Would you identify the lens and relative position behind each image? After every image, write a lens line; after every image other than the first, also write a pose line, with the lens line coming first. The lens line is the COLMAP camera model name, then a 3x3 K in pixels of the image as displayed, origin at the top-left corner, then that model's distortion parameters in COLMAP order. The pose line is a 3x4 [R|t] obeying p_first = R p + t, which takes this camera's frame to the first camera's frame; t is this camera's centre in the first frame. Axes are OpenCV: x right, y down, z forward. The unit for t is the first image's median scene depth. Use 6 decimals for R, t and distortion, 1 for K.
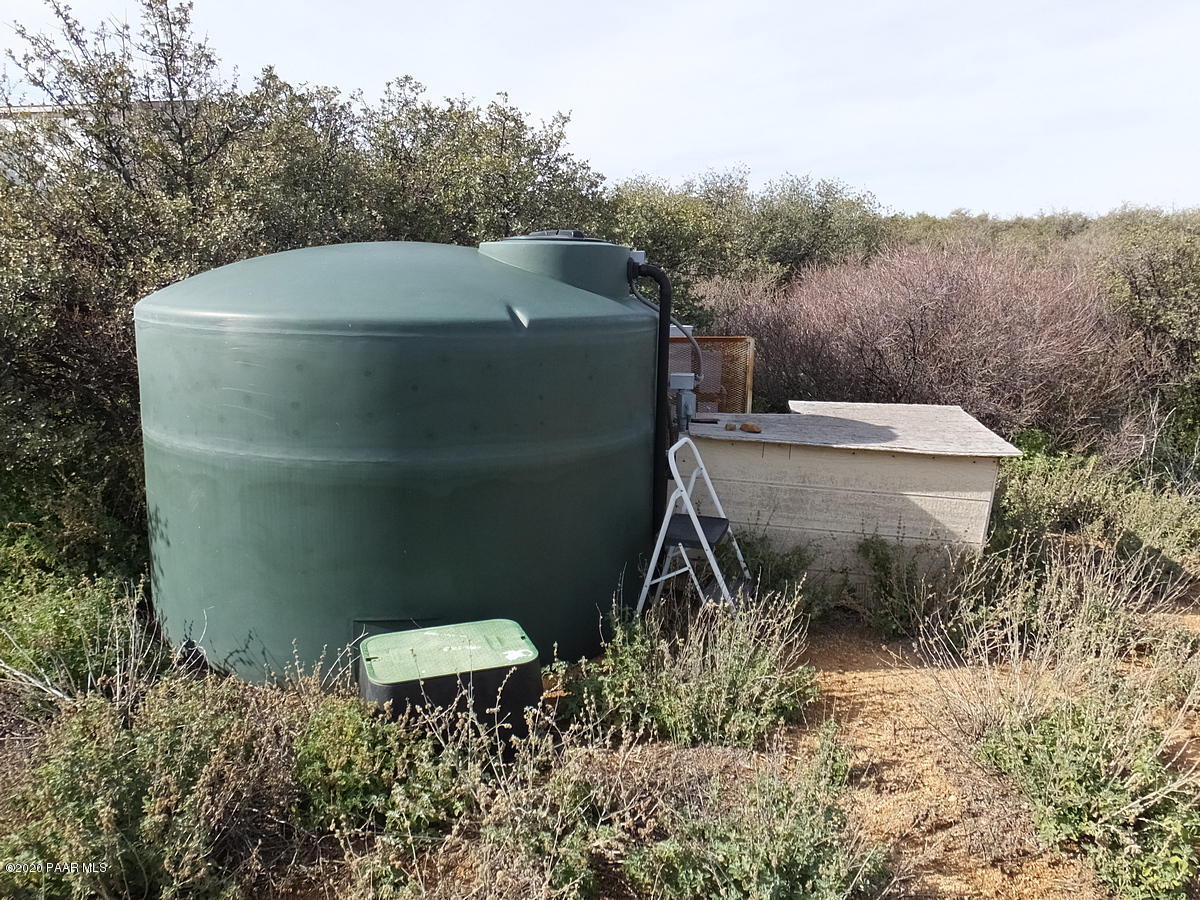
lens RADIAL K [[872.6, 0, 600.0], [0, 872.6, 450.0], [0, 0, 1]] dist [0.031983, -0.000756]
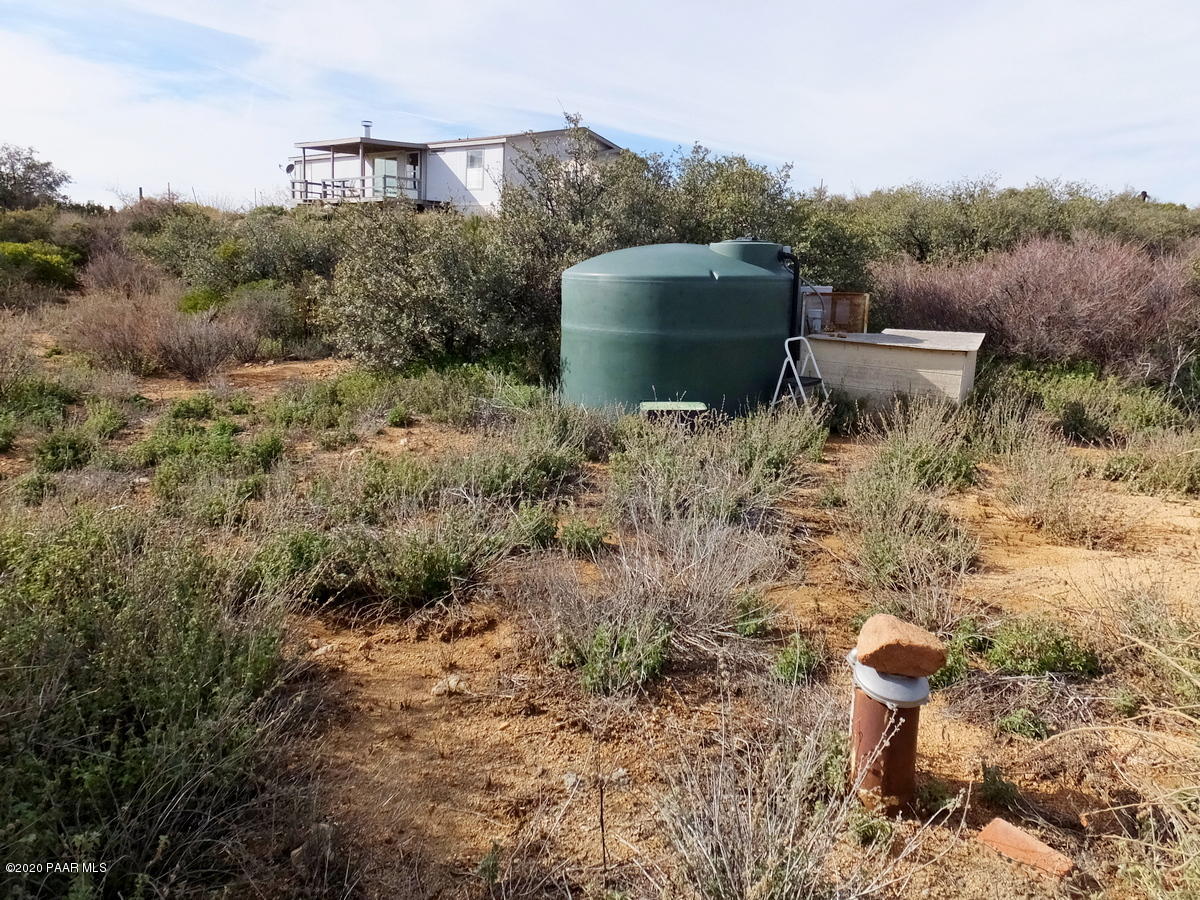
lens RADIAL K [[911.1, 0, 600.0], [0, 911.1, 450.0], [0, 0, 1]] dist [-0.002129, -0.004568]
pose [[0.931334, 0.067245, -0.357905, 0.429745], [-0.068239, 0.997620, 0.009867, 0.255055], [0.357717, 0.015234, 0.933706, -1.131572]]
